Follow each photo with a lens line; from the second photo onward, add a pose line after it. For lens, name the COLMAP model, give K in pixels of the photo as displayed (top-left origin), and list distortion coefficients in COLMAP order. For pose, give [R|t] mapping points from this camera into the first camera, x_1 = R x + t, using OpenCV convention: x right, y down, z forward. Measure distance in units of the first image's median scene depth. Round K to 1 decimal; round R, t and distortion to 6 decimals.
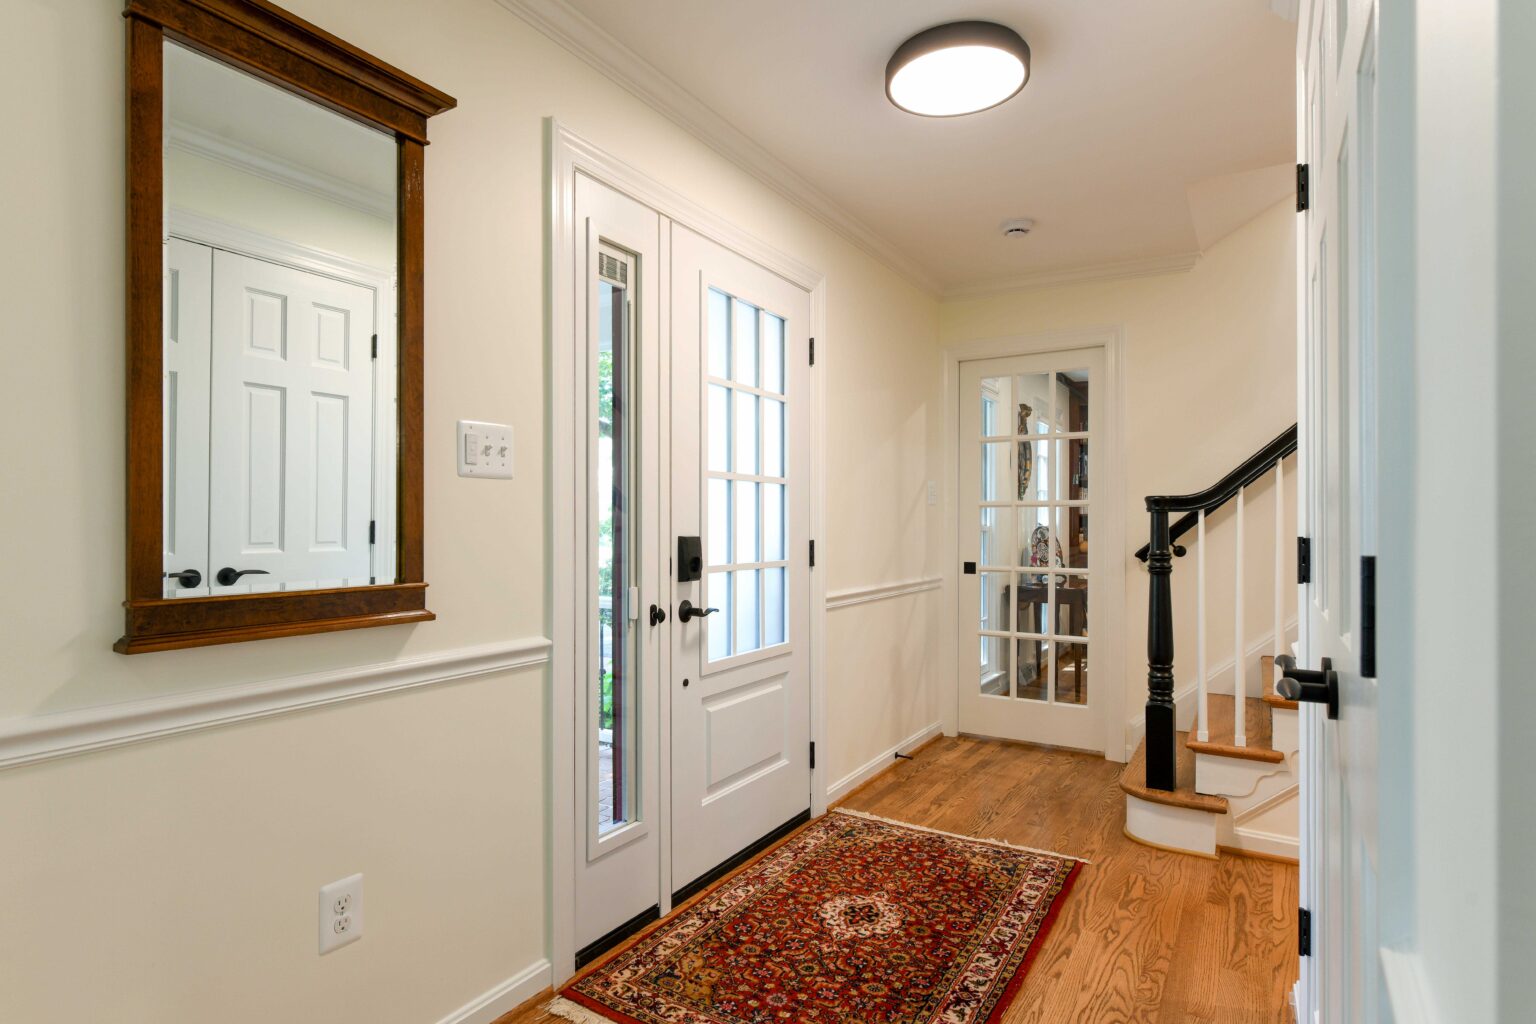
lens RADIAL K [[832.2, 0, 733.7], [0, 832.2, 513.5], [0, 0, 1]] dist [-0.014227, -0.000389]
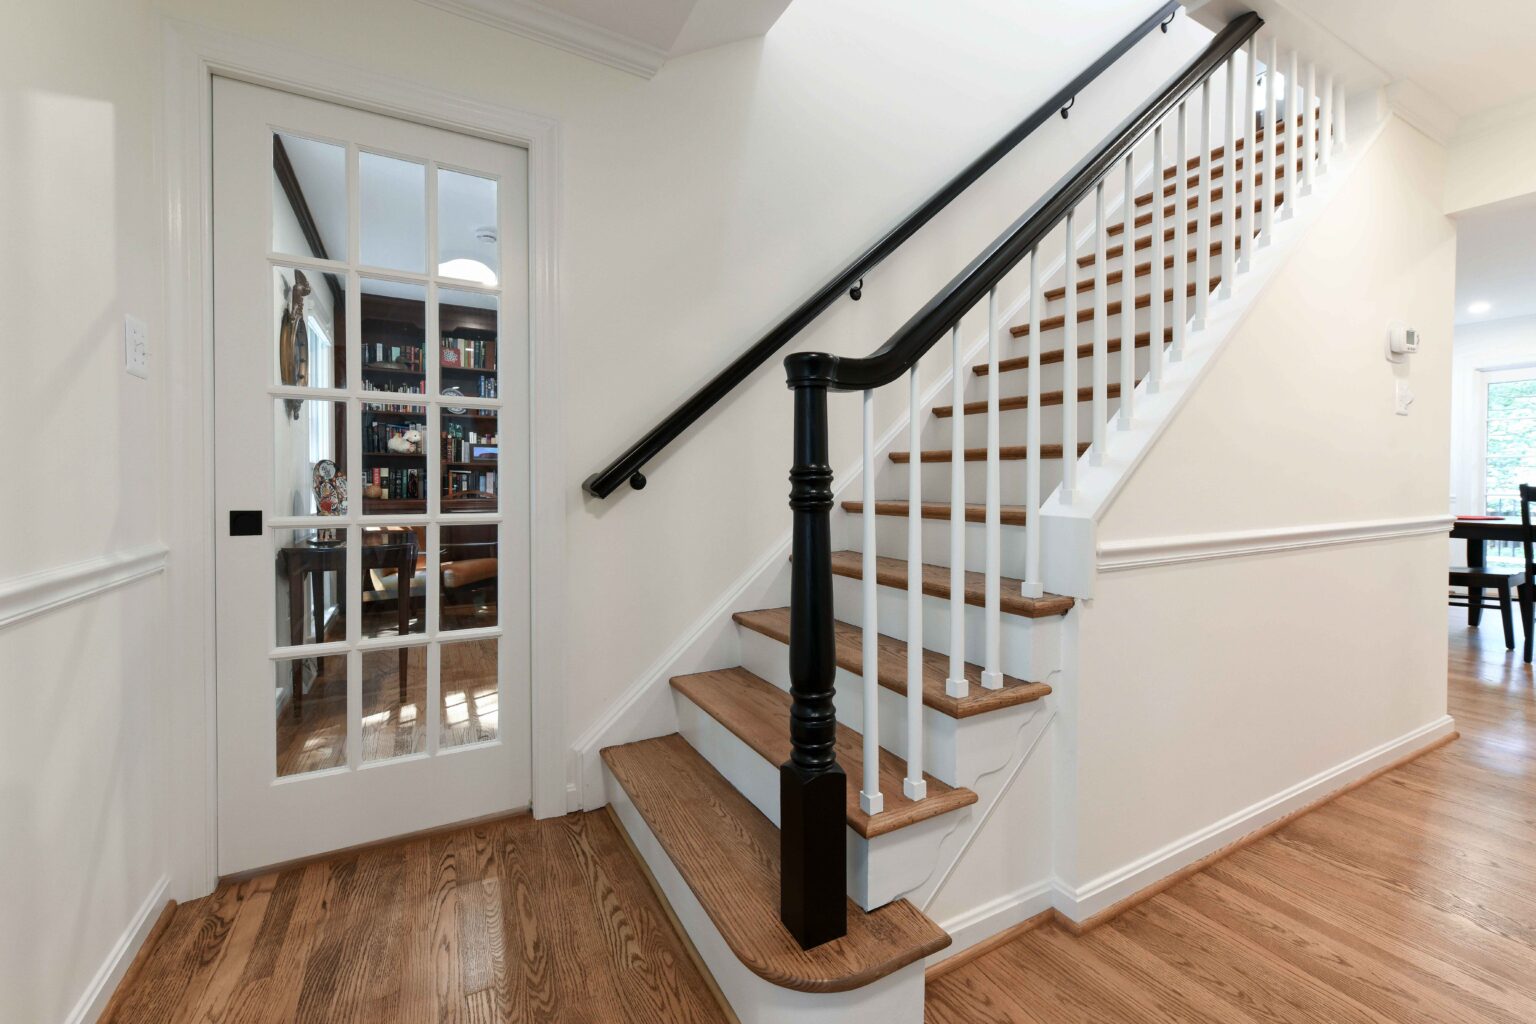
lens RADIAL K [[622.9, 0, 765.9], [0, 622.9, 491.1], [0, 0, 1]] dist [0.000308, -0.000100]
pose [[0.477513, -0.013271, 0.878525, 0.190523], [-0.012453, 0.999683, 0.021870, 0.059949], [-0.878537, -0.021384, 0.477196, 0.954286]]
